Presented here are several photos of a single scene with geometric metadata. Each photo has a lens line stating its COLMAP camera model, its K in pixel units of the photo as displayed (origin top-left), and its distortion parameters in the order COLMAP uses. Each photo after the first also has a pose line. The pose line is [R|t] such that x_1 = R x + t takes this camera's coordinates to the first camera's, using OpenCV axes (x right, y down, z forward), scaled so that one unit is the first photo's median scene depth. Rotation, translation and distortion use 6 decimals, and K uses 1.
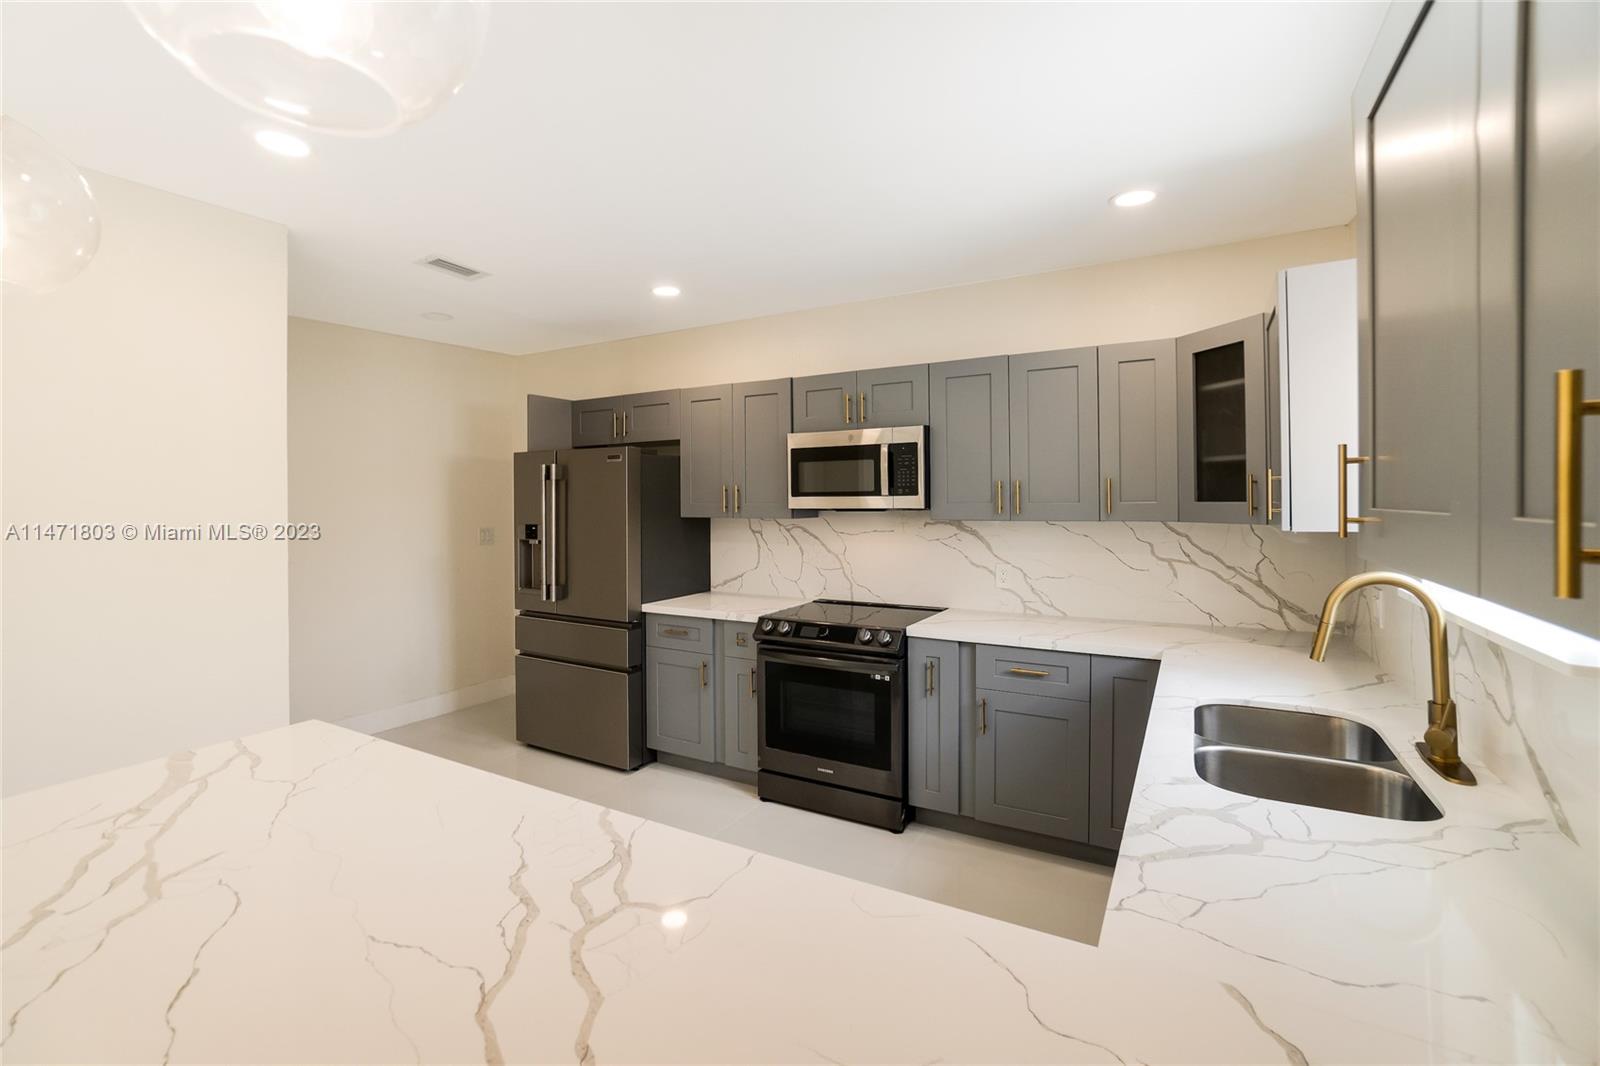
lens RADIAL K [[690.0, 0, 800.0], [0, 690.0, 498.4], [0, 0, 1]] dist [-0.036853, -0.000083]
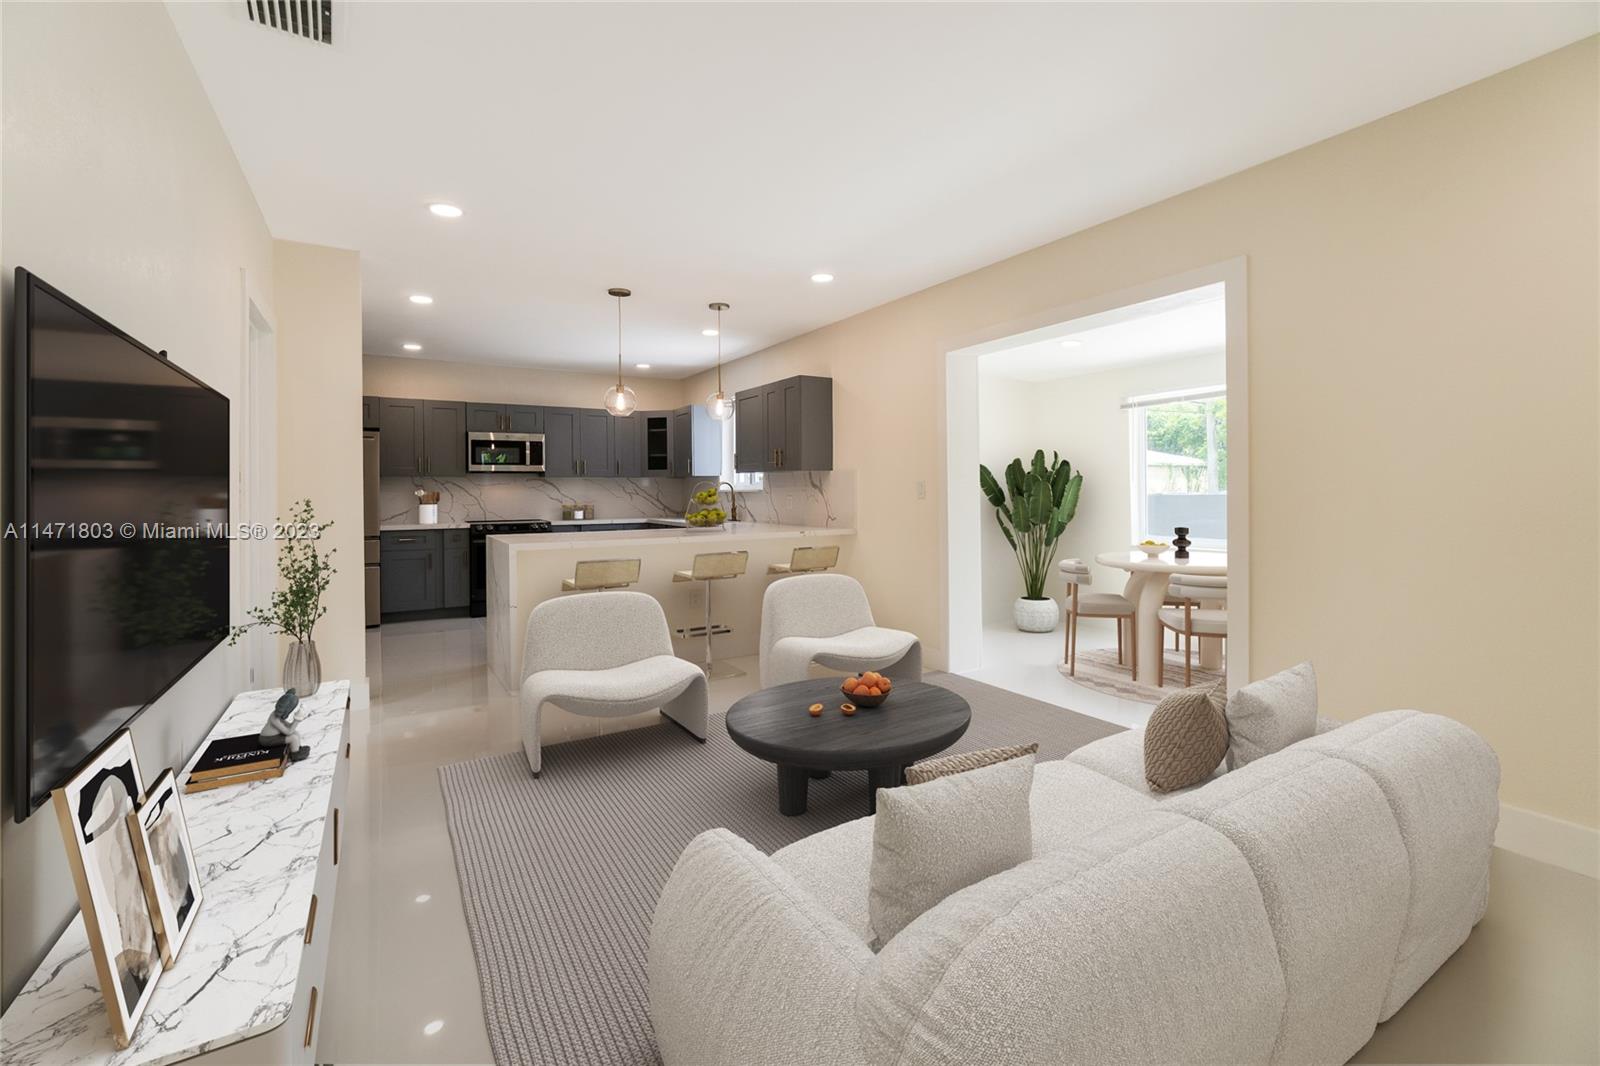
lens RADIAL K [[690.0, 0, 800.0], [0, 690.0, 498.4], [0, 0, 1]] dist [-0.036853, -0.000083]
pose [[0.481688, -0.006843, 0.876316, -1.357964], [-0.003206, 0.999949, 0.009571, 0.077946], [-0.876337, -0.007420, 0.481641, -0.786205]]
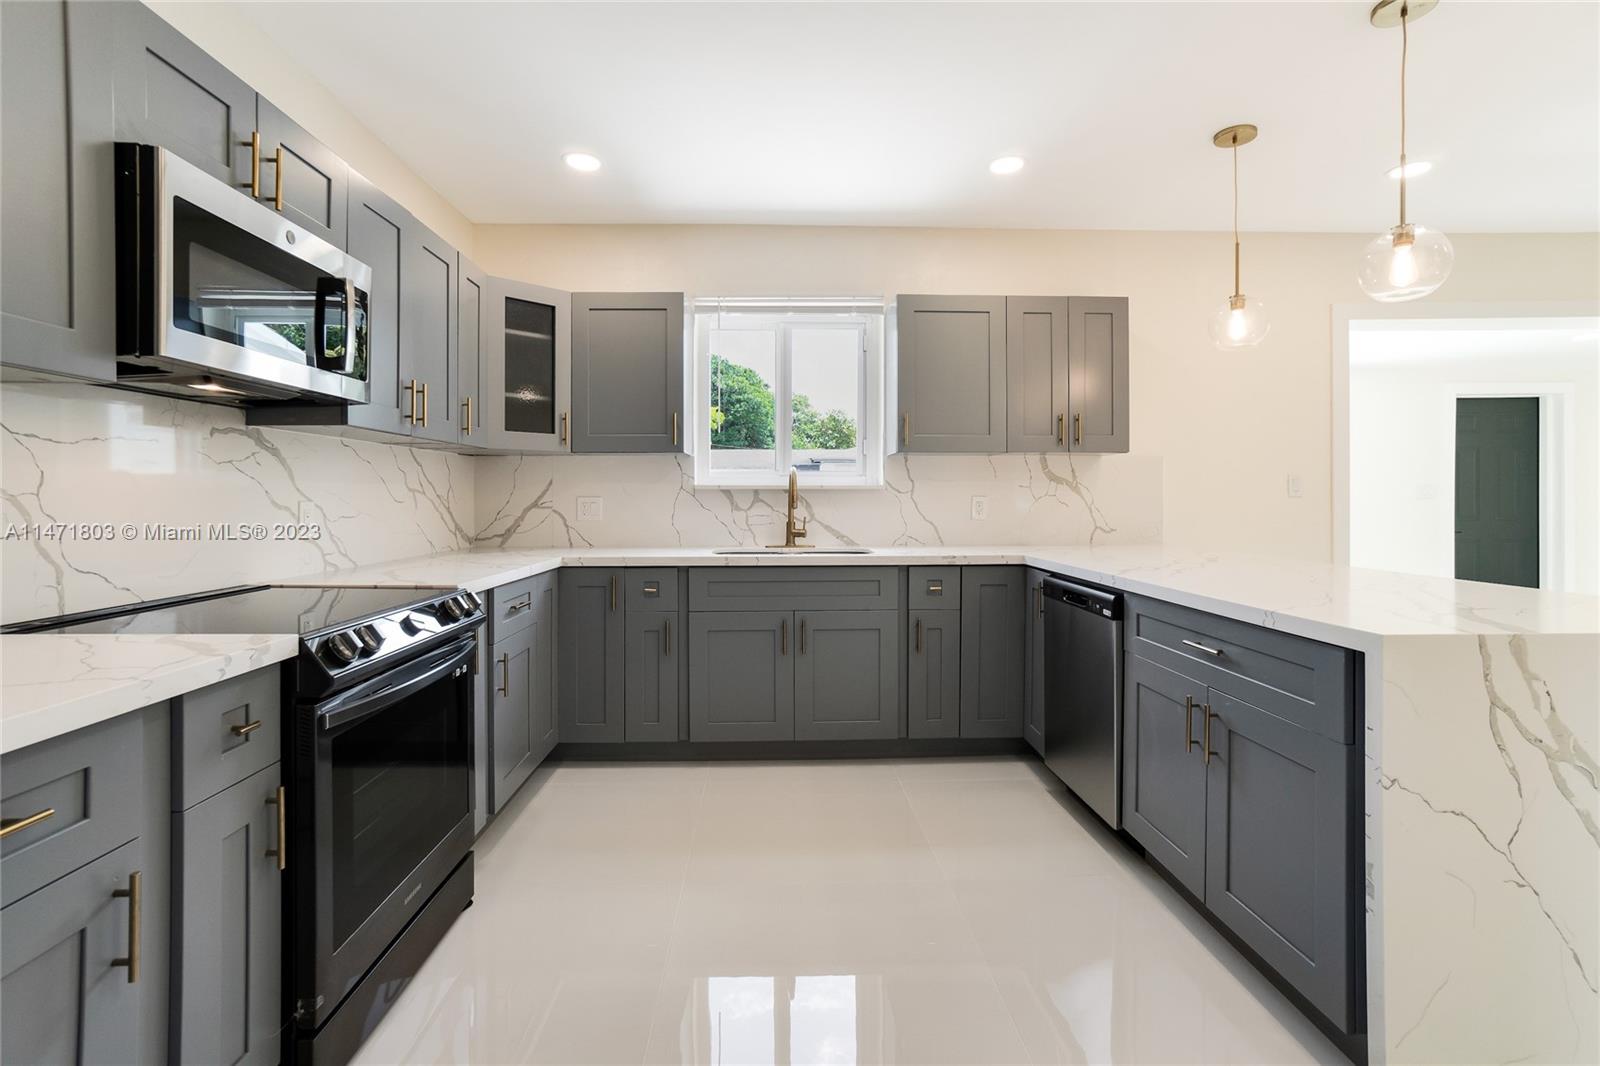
lens RADIAL K [[740.3, 0, 791.8], [0, 740.3, 499.5], [0, 0, 1]] dist [-0.039918, 0.021187]
pose [[-0.515894, 0.003037, 0.856647, -0.562541], [-0.001574, 0.999989, -0.004493, 0.099917], [-0.856651, -0.003667, -0.515883, 1.004835]]
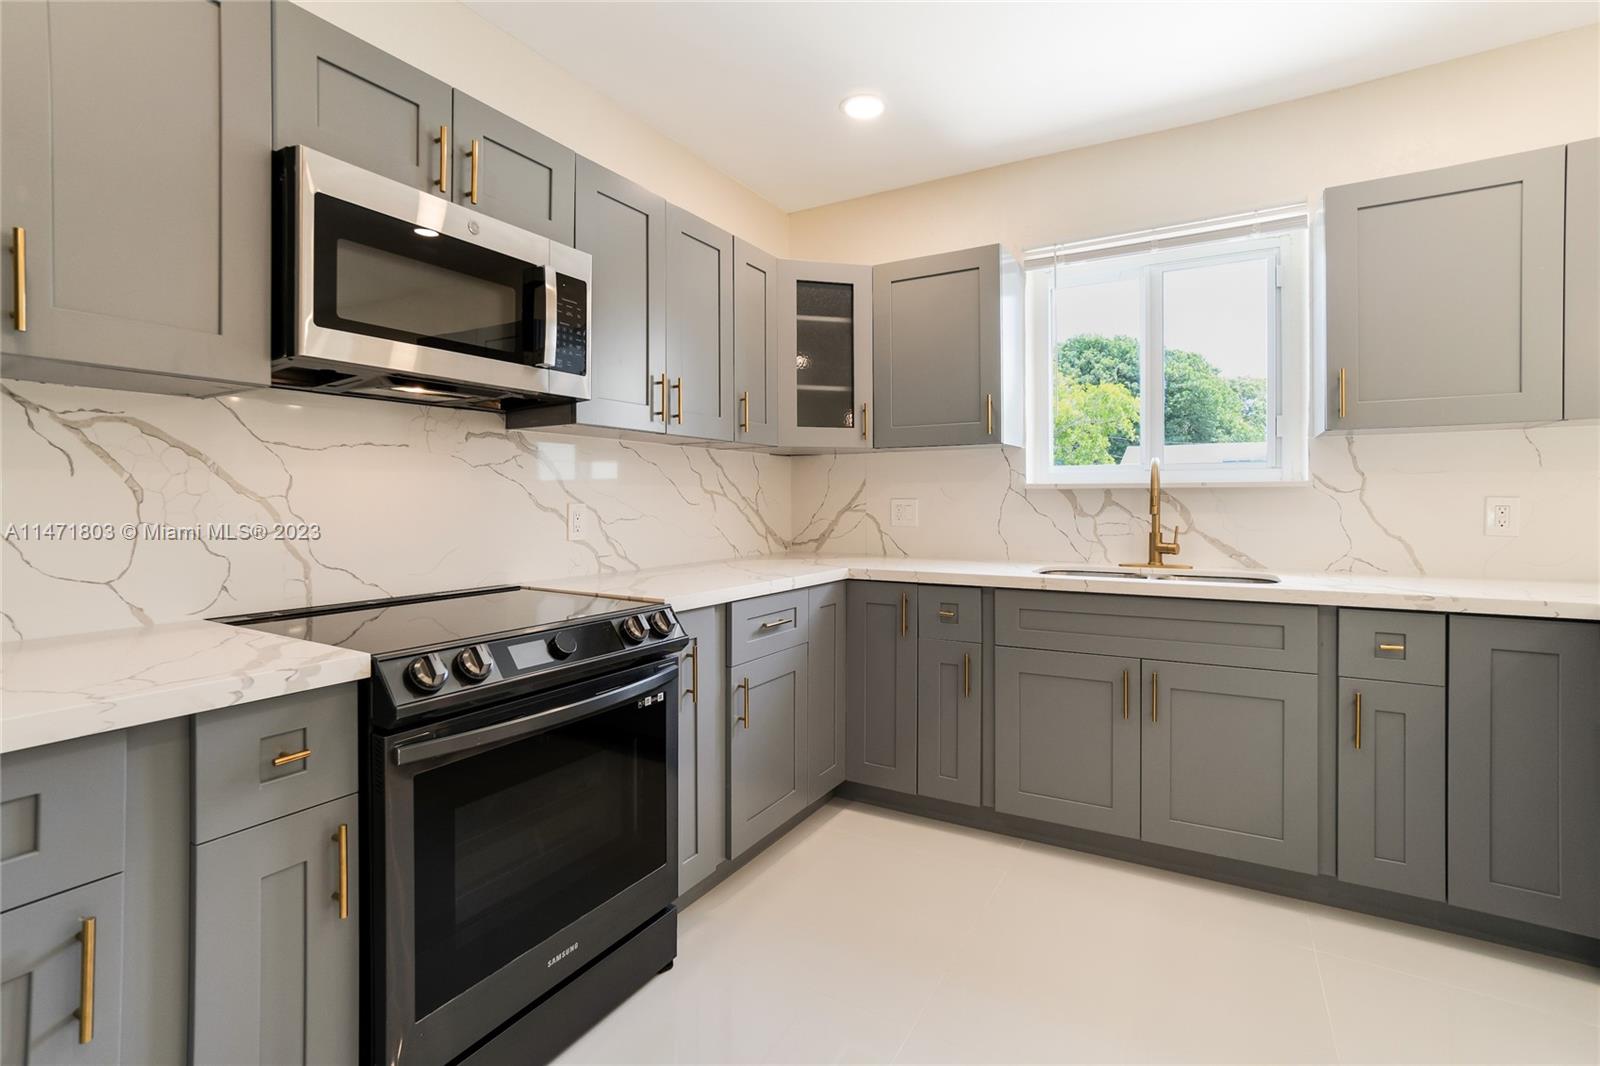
lens RADIAL K [[740.3, 0, 791.8], [0, 740.3, 499.5], [0, 0, 1]] dist [-0.039918, 0.021187]
pose [[0.022890, 0.005879, 0.999721, -0.425507], [-0.004963, 0.999971, -0.005767, 0.098610], [-0.999726, -0.004830, 0.022919, 0.811394]]
